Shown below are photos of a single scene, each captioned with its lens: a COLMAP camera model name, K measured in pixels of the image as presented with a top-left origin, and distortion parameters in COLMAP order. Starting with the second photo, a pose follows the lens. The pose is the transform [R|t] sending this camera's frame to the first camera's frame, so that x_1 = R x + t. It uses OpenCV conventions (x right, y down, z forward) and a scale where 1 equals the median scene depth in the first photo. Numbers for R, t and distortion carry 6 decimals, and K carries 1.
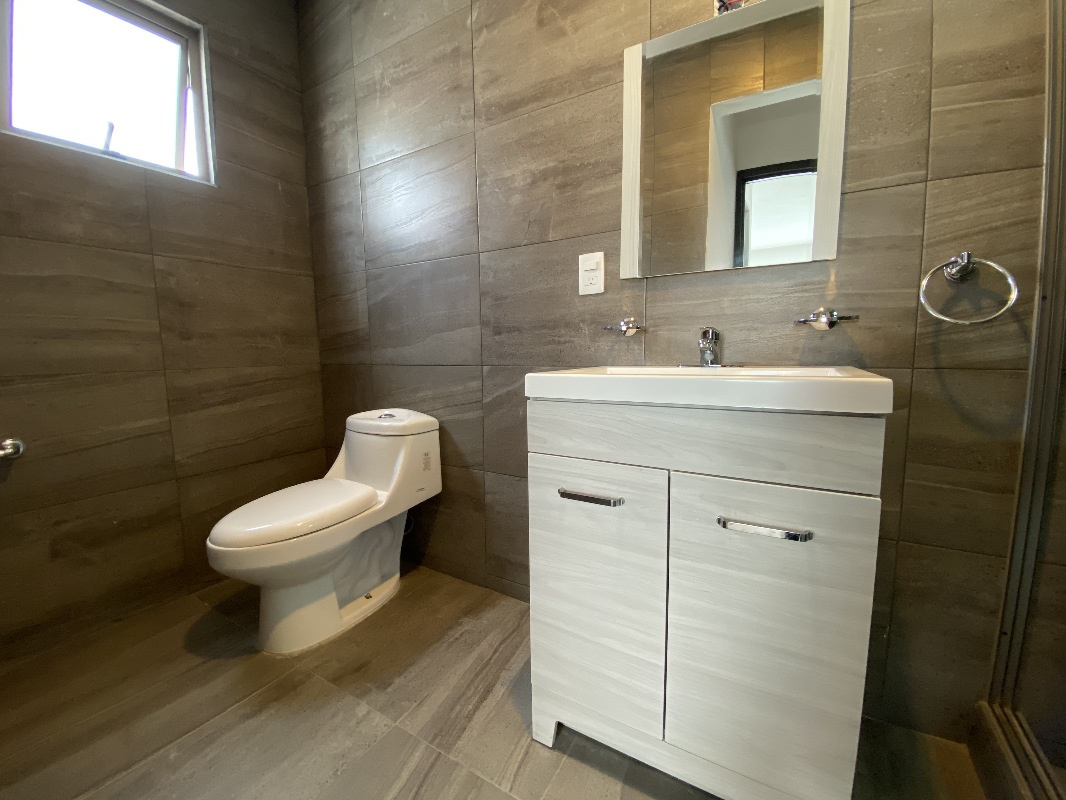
lens RADIAL K [[437.3, 0, 535.7], [0, 437.3, 398.4], [0, 0, 1]] dist [-0.003096, -0.000367]
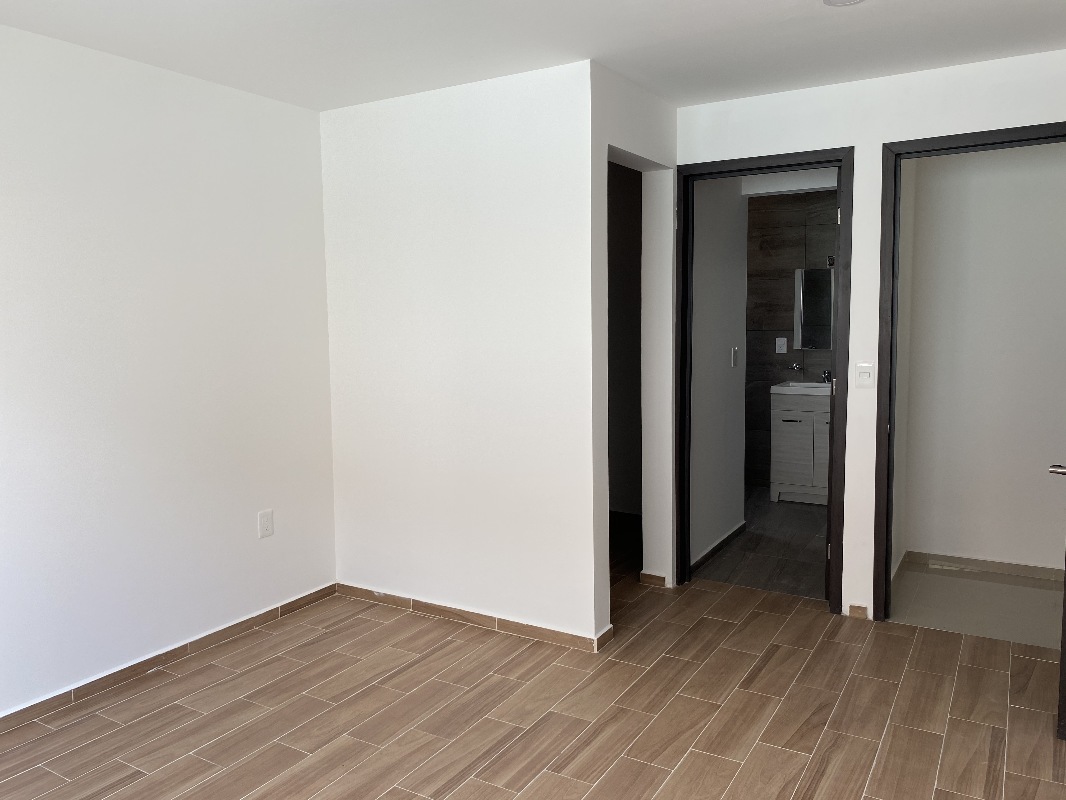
lens RADIAL K [[802.9, 0, 538.4], [0, 802.9, 399.5], [0, 0, 1]] dist [-0.009383, -0.001868]
pose [[0.999964, -0.006792, -0.005086, -1.377387], [0.006783, 0.999975, -0.001769, 0.034358], [0.005098, 0.001735, 0.999986, -4.009256]]
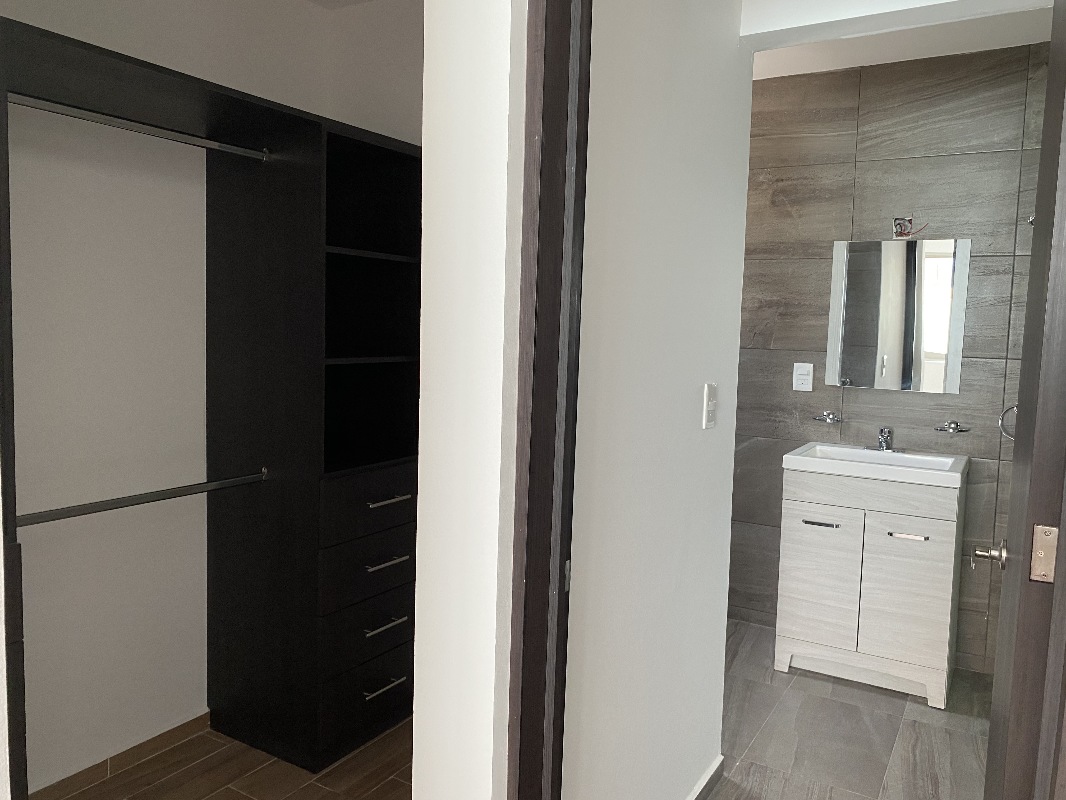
lens RADIAL K [[802.9, 0, 526.5], [0, 802.9, 398.7], [0, 0, 1]] dist [-0.009383, -0.001868]
pose [[0.999504, 0.028731, -0.012933, -0.806974], [-0.028733, 0.999587, -0.000015, -0.200963], [0.012927, 0.000387, 0.999916, -1.792948]]
